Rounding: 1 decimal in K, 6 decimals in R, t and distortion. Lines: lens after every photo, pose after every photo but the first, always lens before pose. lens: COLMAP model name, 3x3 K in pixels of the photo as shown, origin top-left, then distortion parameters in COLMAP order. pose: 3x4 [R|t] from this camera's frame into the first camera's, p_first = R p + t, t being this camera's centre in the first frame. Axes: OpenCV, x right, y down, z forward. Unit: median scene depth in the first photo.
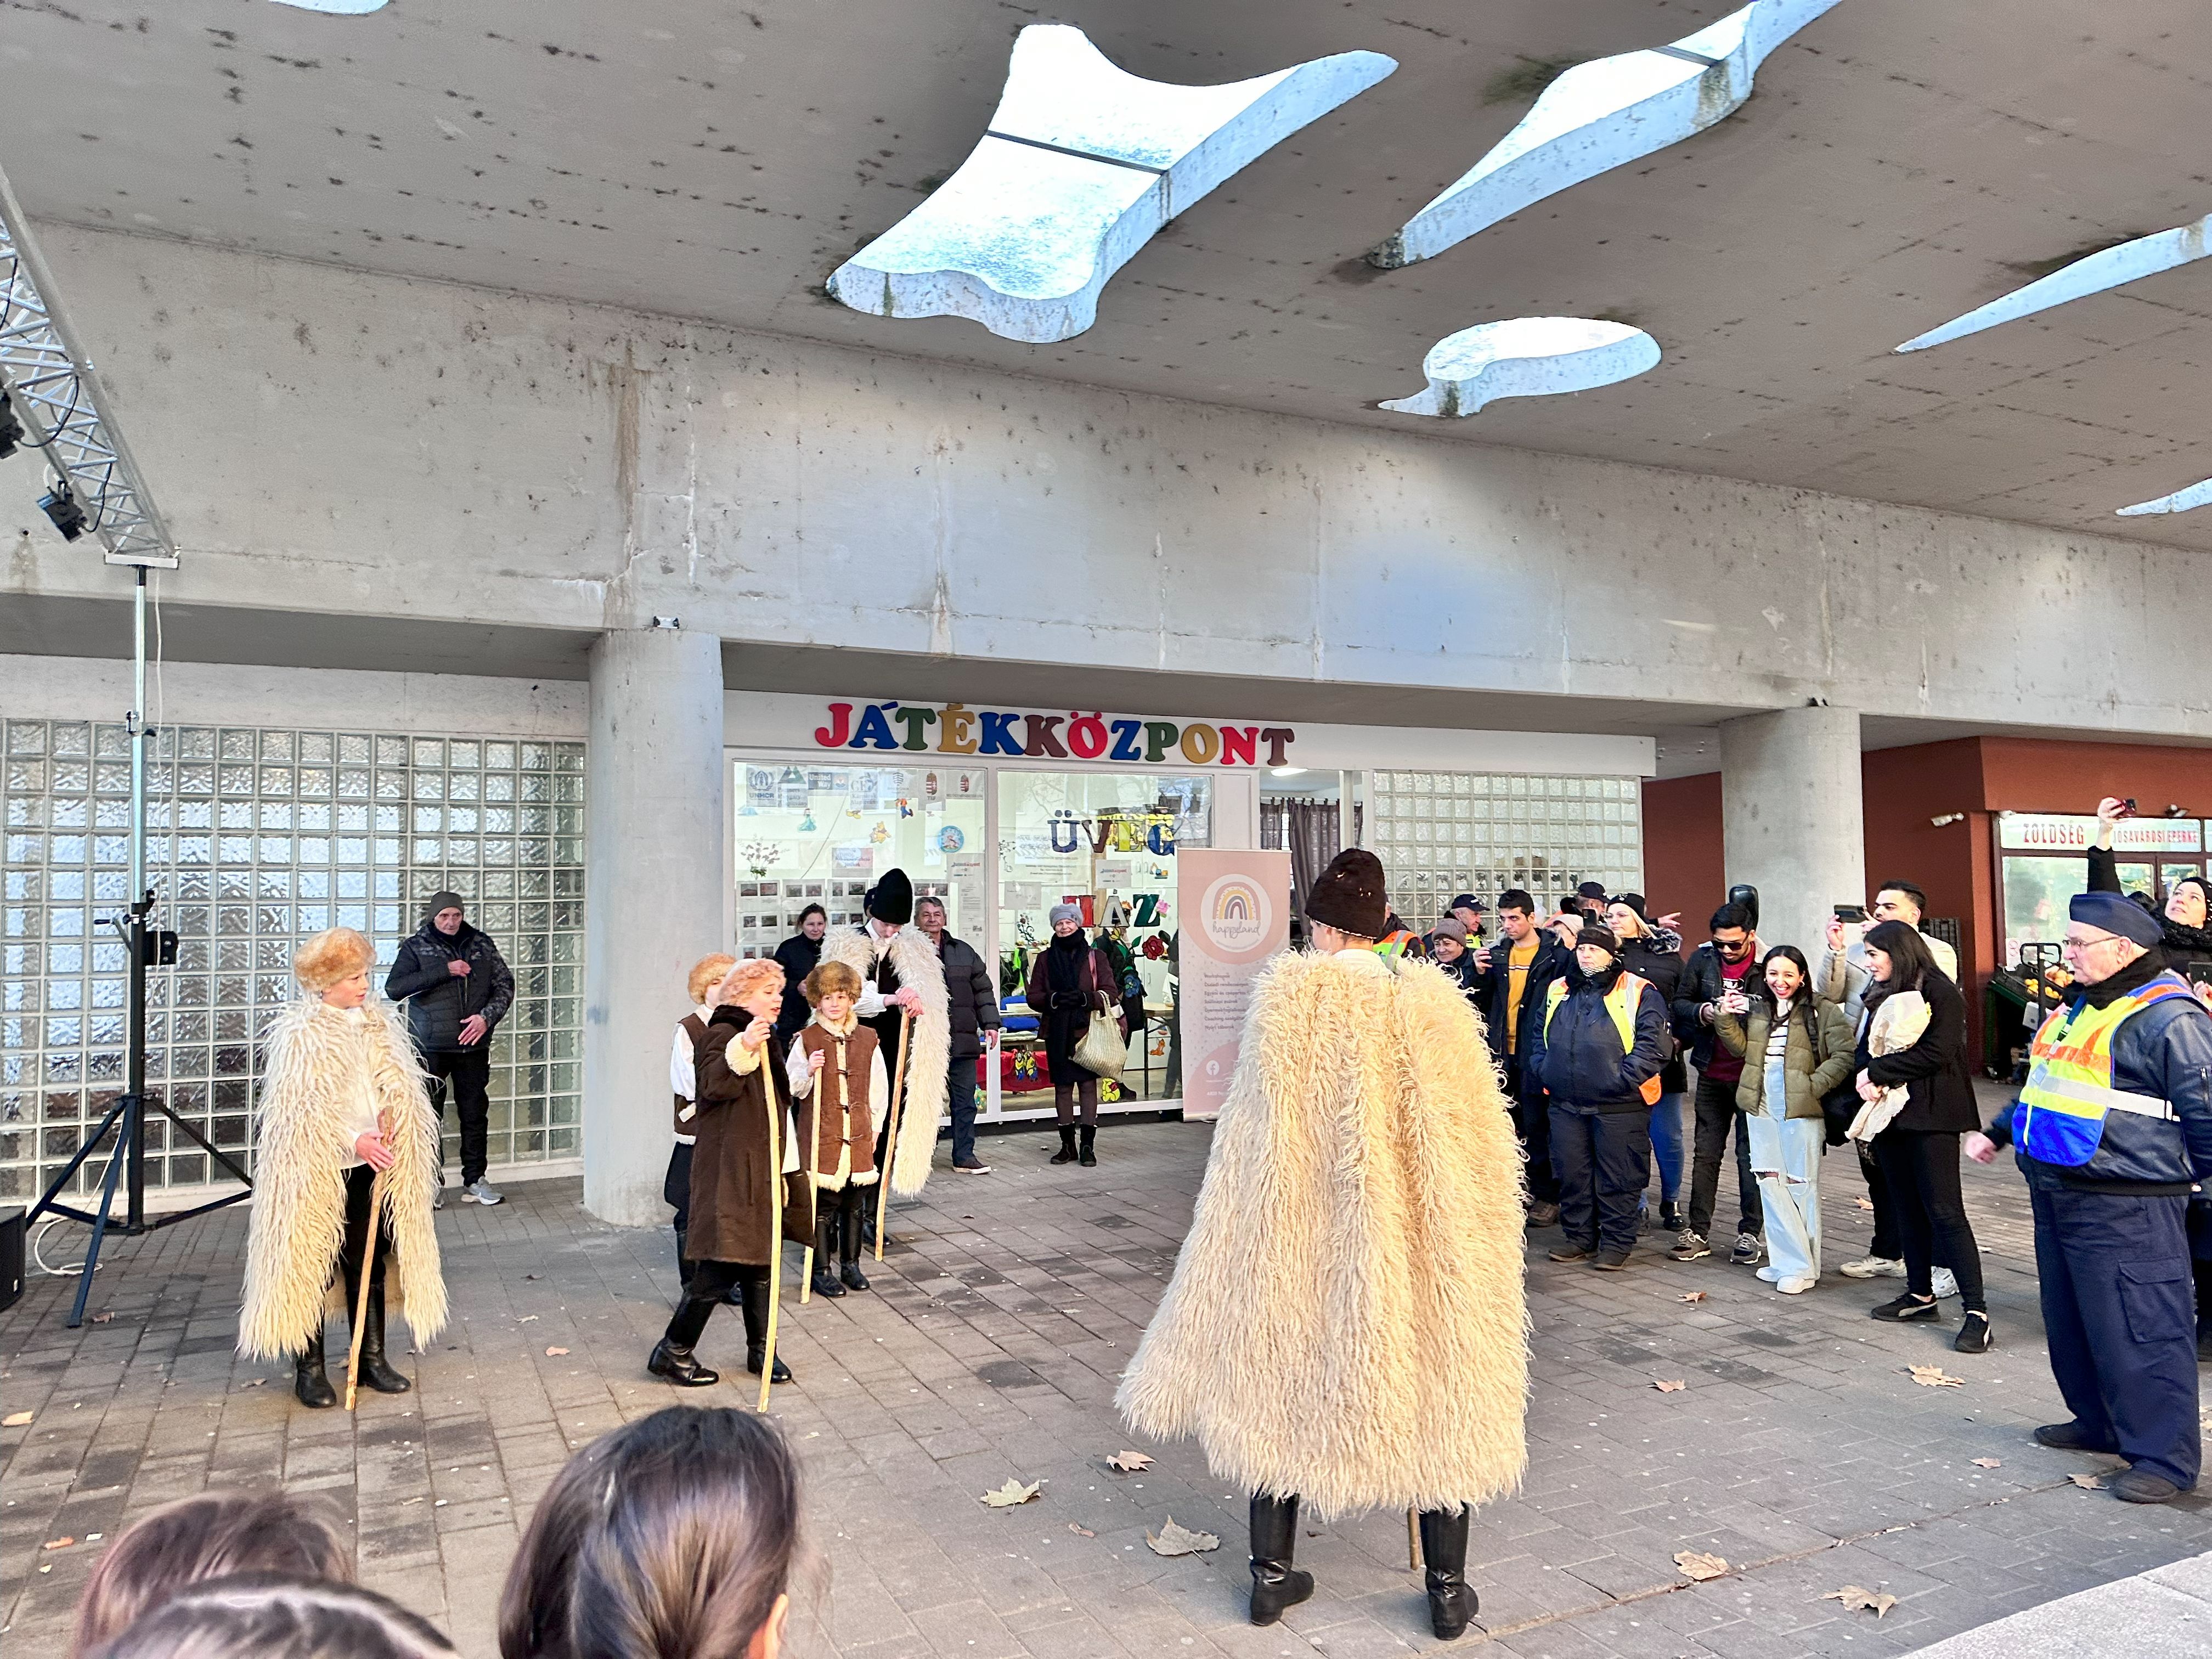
lens RADIAL K [[1560.2, 0, 1102.5], [0, 1560.2, 835.6], [0, 0, 1]] dist [0.044690, -0.046347]
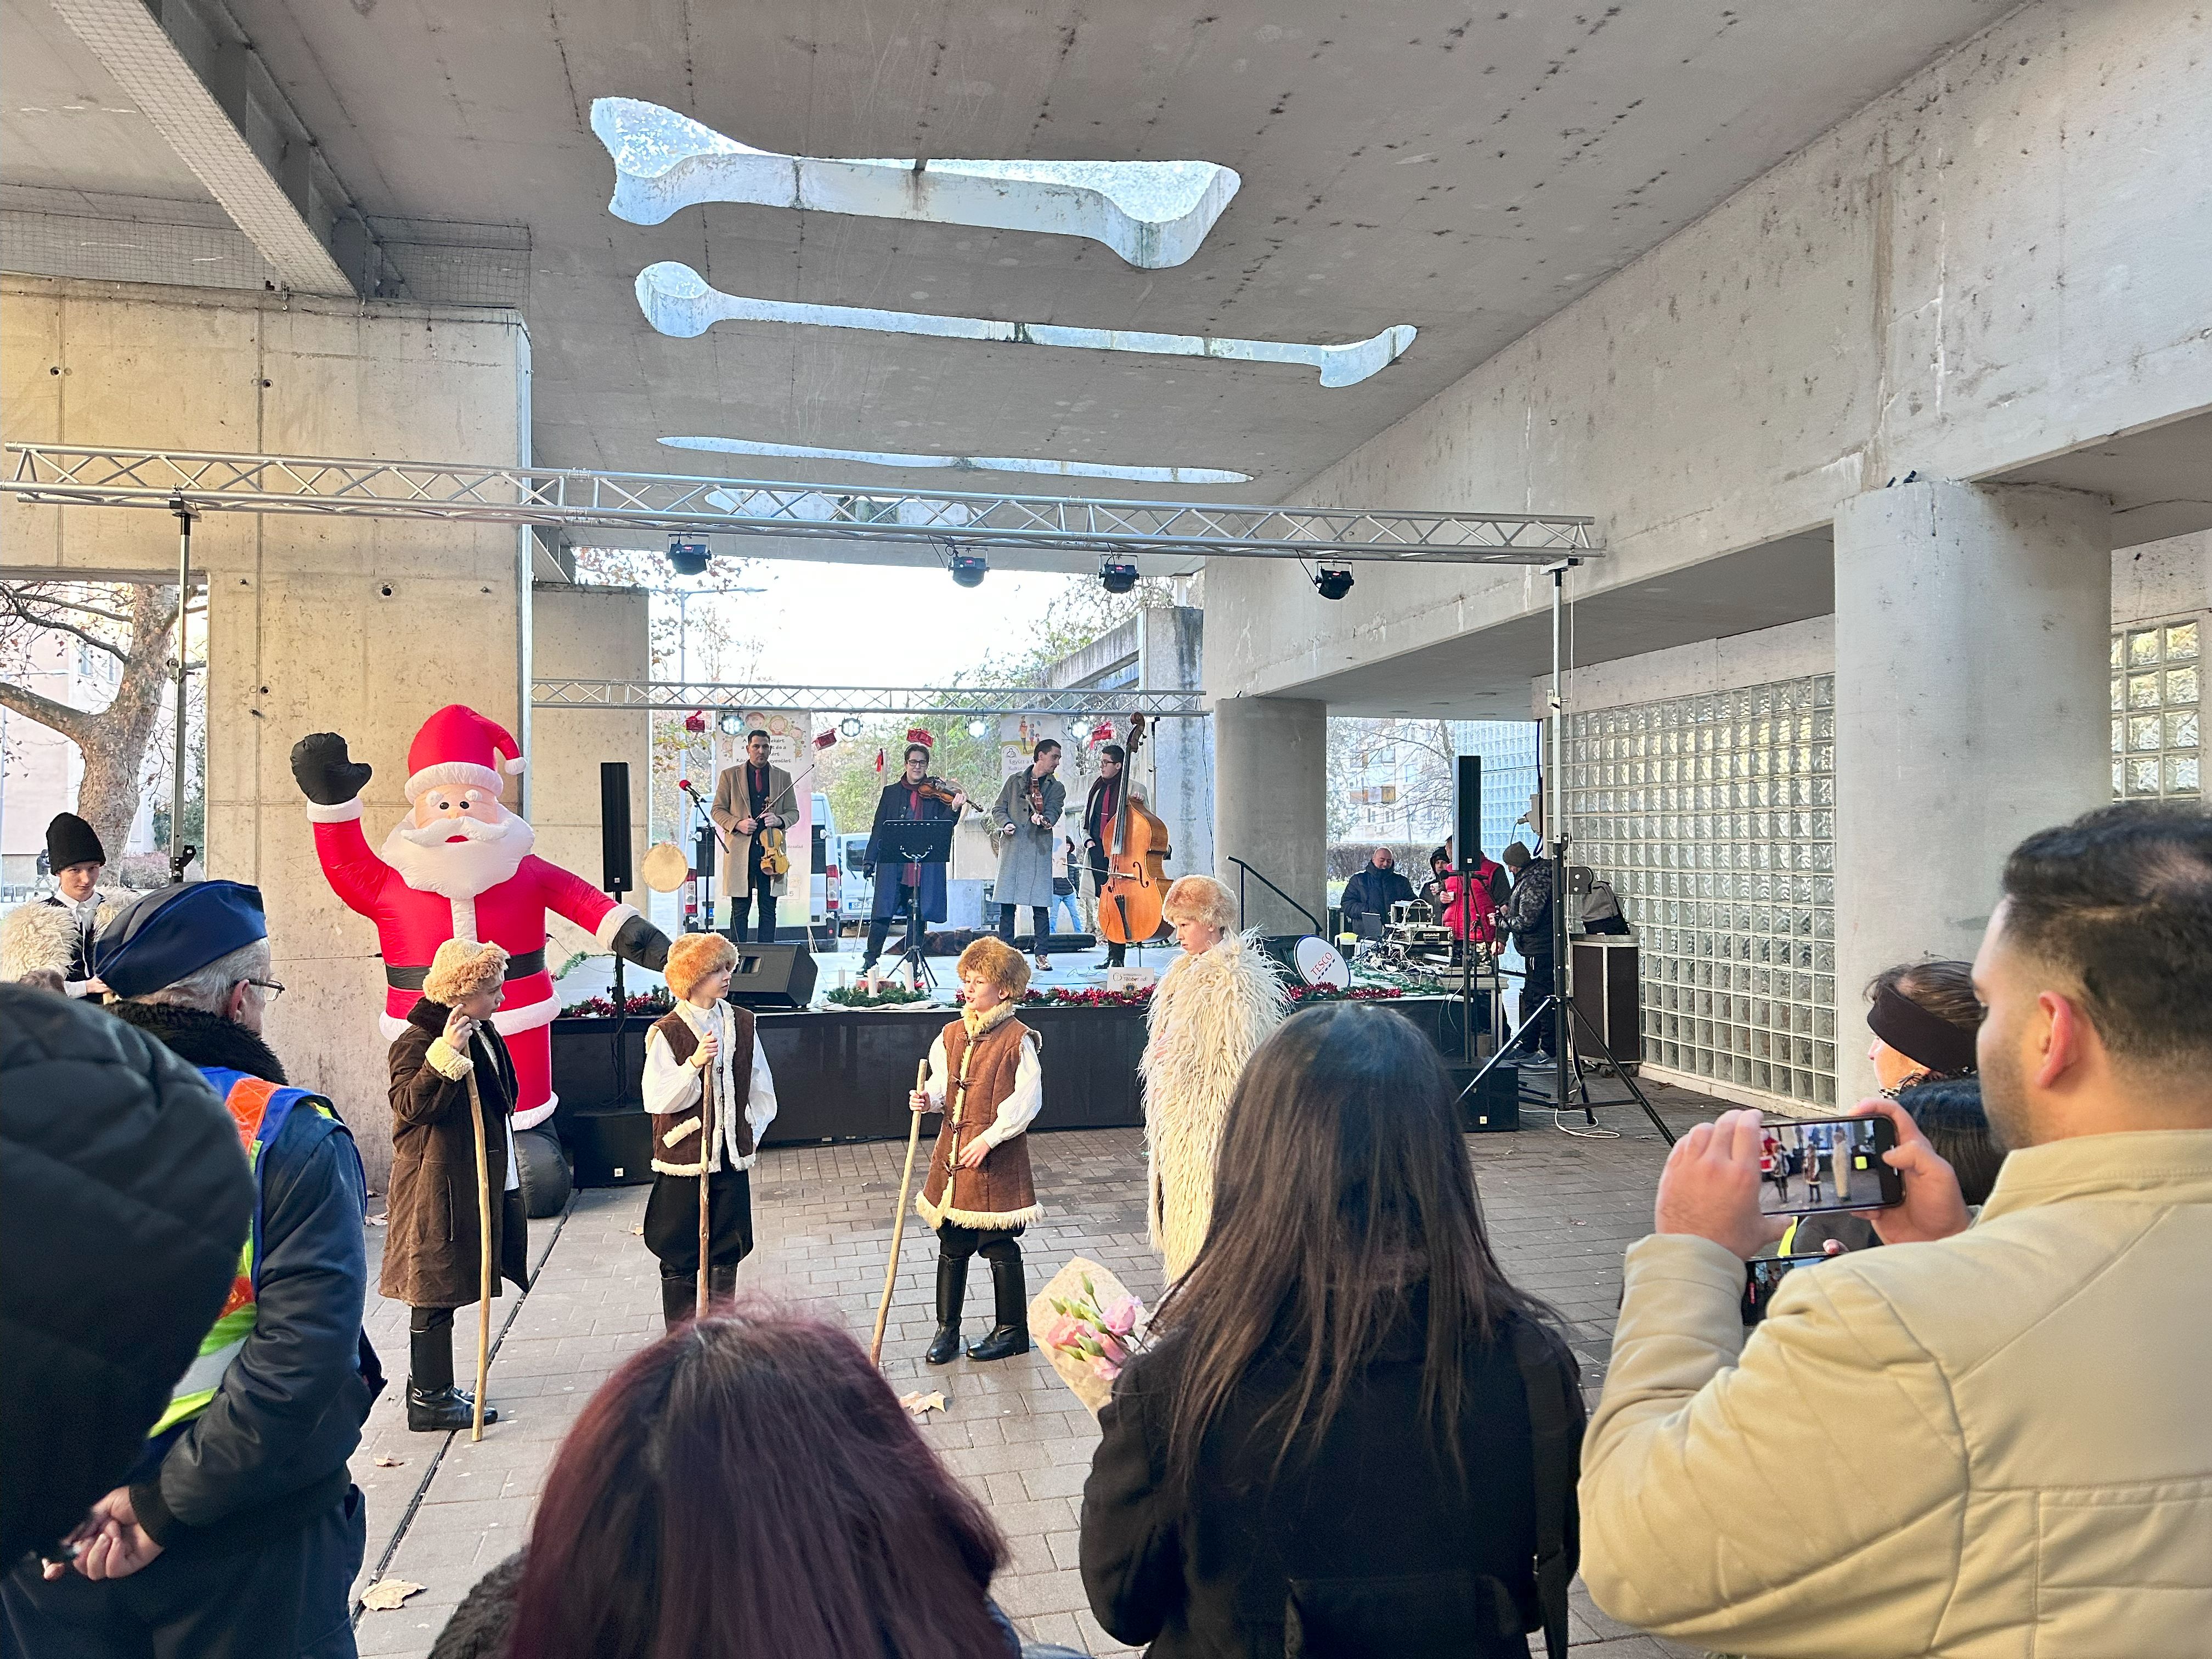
lens RADIAL K [[1560.2, 0, 1083.9], [0, 1560.2, 831.9], [0, 0, 1]] dist [0.044690, -0.046347]
pose [[-0.250564, 0.001780, -0.968098, 0.572197], [0.051411, 0.998612, -0.011470, 0.024281], [0.966734, -0.052645, -0.250308, 0.798683]]
